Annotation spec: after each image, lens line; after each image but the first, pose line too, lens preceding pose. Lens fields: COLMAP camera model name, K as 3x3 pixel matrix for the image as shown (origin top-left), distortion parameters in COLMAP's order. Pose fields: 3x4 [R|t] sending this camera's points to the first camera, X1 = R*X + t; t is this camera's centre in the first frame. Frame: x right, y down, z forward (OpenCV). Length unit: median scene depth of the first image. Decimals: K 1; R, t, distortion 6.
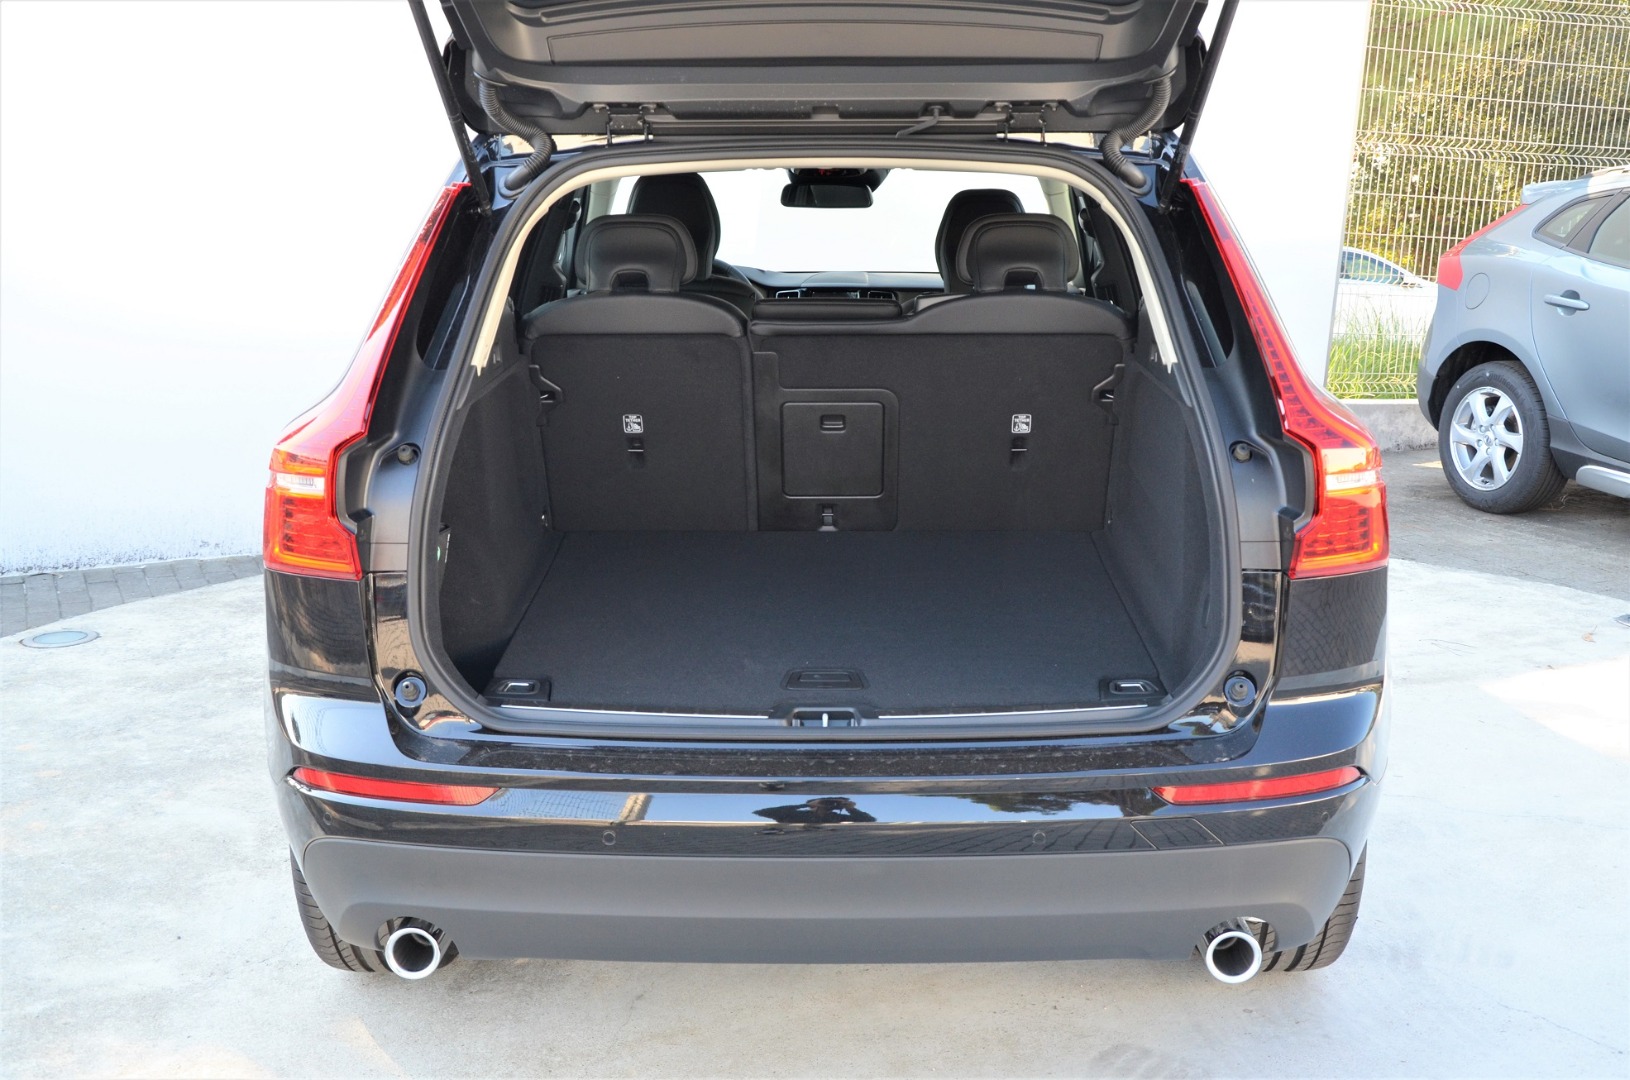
lens RADIAL K [[2041.3, 0, 815.0], [0, 2041.3, 540.0], [0, 0, 1]] dist [-0.074338, 0.425471]
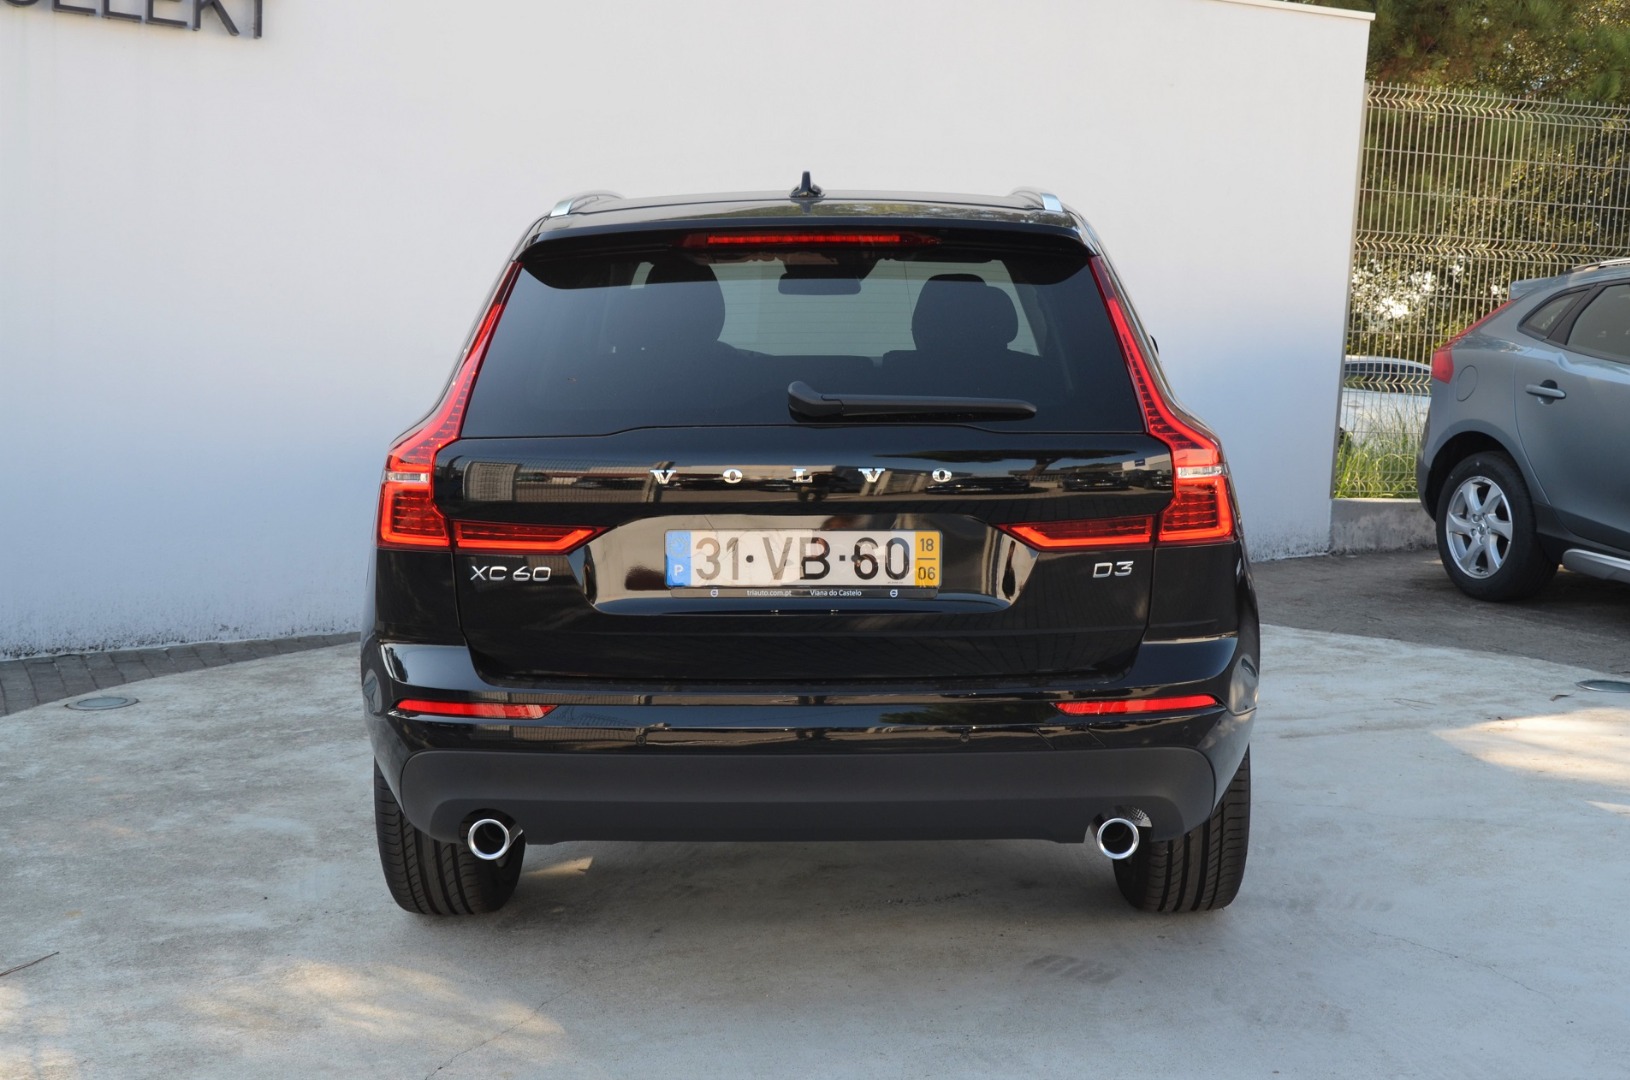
lens RADIAL K [[2725.7, 0, 815.0], [0, 2725.7, 540.0], [0, 0, 1]] dist [0.024815, 0.122281]
pose [[0.999918, -0.003706, -0.012257, 0.018900], [0.002537, 0.995559, -0.094108, 0.100078], [0.012551, 0.094069, 0.995487, -0.427231]]
